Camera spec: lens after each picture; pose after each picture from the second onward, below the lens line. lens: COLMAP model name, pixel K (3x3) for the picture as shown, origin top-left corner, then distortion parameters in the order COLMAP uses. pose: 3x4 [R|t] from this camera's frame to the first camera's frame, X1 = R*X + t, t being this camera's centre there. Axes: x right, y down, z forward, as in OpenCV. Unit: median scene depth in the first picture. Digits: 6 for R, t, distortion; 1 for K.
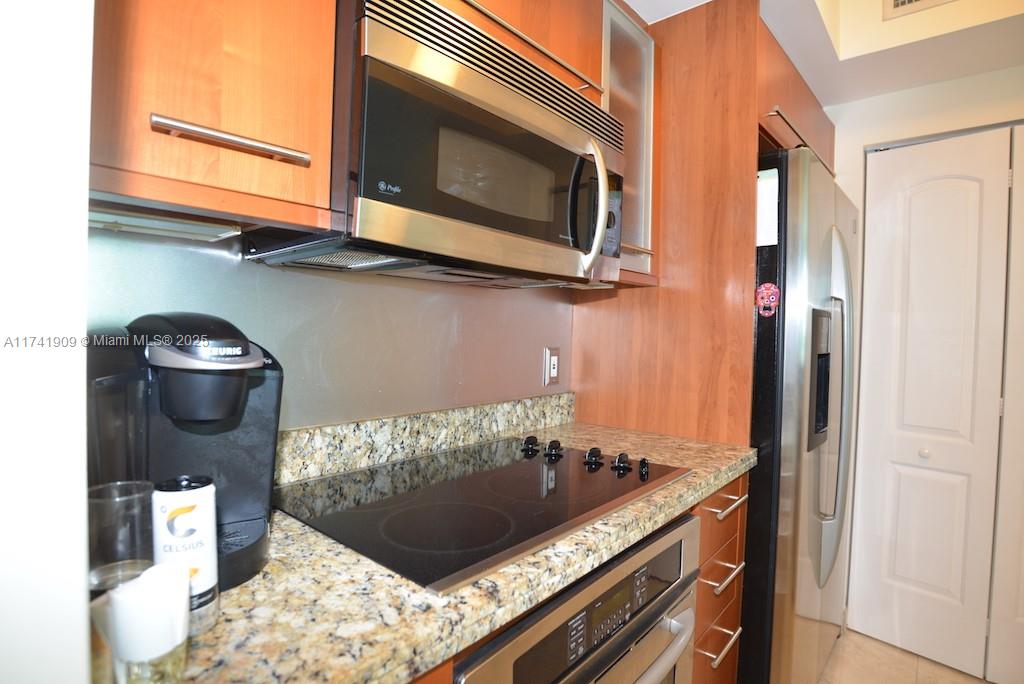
lens RADIAL K [[538.0, 0, 514.5], [0, 538.0, 338.7], [0, 0, 1]] dist [-0.065505, 0.021254]
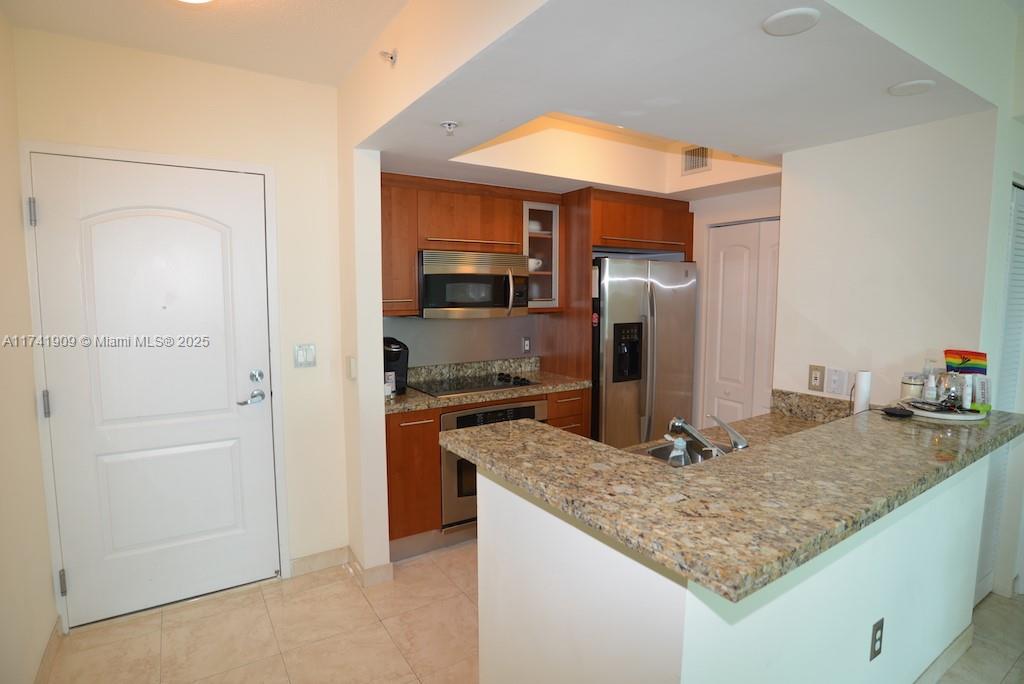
lens RADIAL K [[538.0, 0, 510.9], [0, 538.0, 342.9], [0, 0, 1]] dist [-0.065505, 0.021254]
pose [[0.956852, 0.005125, -0.290531, 0.797713], [0.016264, 0.997333, 0.071156, -0.145557], [0.290121, -0.072811, 0.954216, -1.431098]]
